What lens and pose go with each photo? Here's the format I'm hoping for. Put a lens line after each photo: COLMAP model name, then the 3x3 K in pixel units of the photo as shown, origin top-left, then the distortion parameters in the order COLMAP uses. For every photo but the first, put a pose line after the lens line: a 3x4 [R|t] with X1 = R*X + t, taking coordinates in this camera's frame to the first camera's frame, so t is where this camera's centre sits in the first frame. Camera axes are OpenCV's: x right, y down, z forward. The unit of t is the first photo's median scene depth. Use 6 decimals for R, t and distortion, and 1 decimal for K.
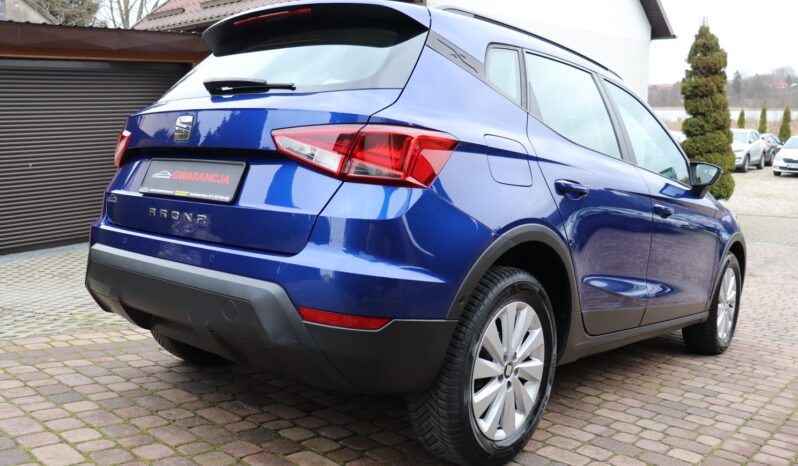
lens RADIAL K [[694.8, 0, 395.7], [0, 694.8, 232.5], [0, 0, 1]] dist [-0.103407, 0.064295]
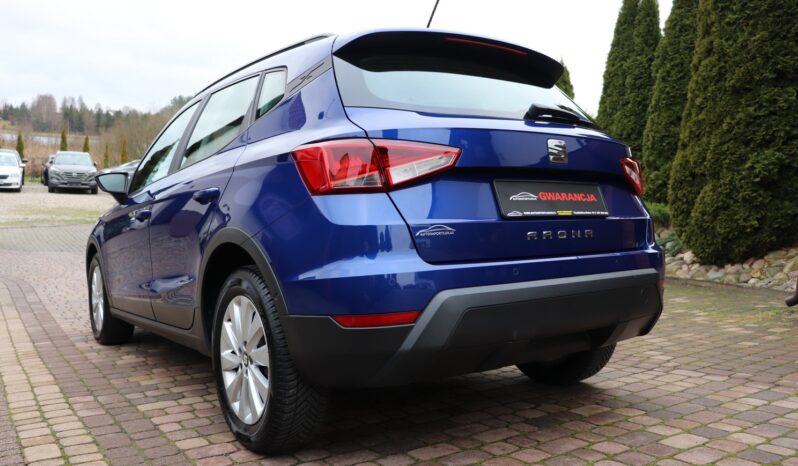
lens RADIAL K [[658.8, 0, 400.3], [0, 658.8, 232.0], [0, 0, 1]] dist [-0.168275, 0.129395]
pose [[0.246126, -0.086091, 0.965407, -1.207201], [0.096415, 0.993282, 0.063997, -0.104815], [-0.964431, 0.077328, 0.252772, 0.894005]]
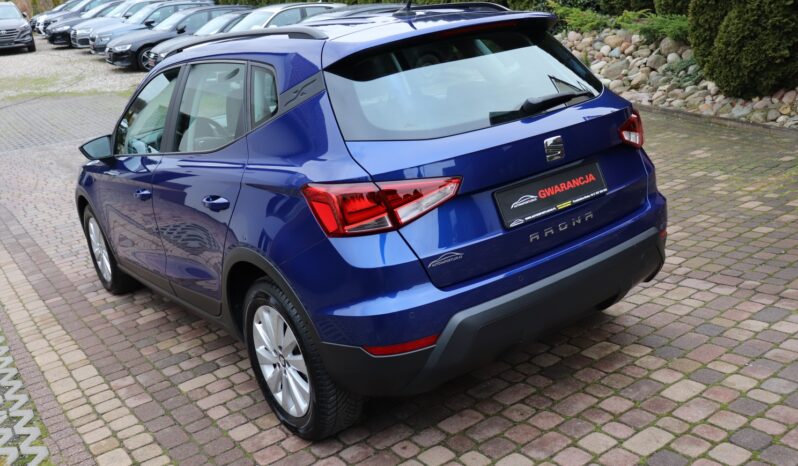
lens RADIAL K [[738.5, 0, 401.7], [0, 738.5, 234.0], [0, 0, 1]] dist [-0.081623, 0.000000]
pose [[0.216724, -0.367670, 0.904350, -1.313092], [0.203208, 0.923066, 0.326580, -0.409660], [-0.954849, 0.112994, 0.274764, 0.837194]]
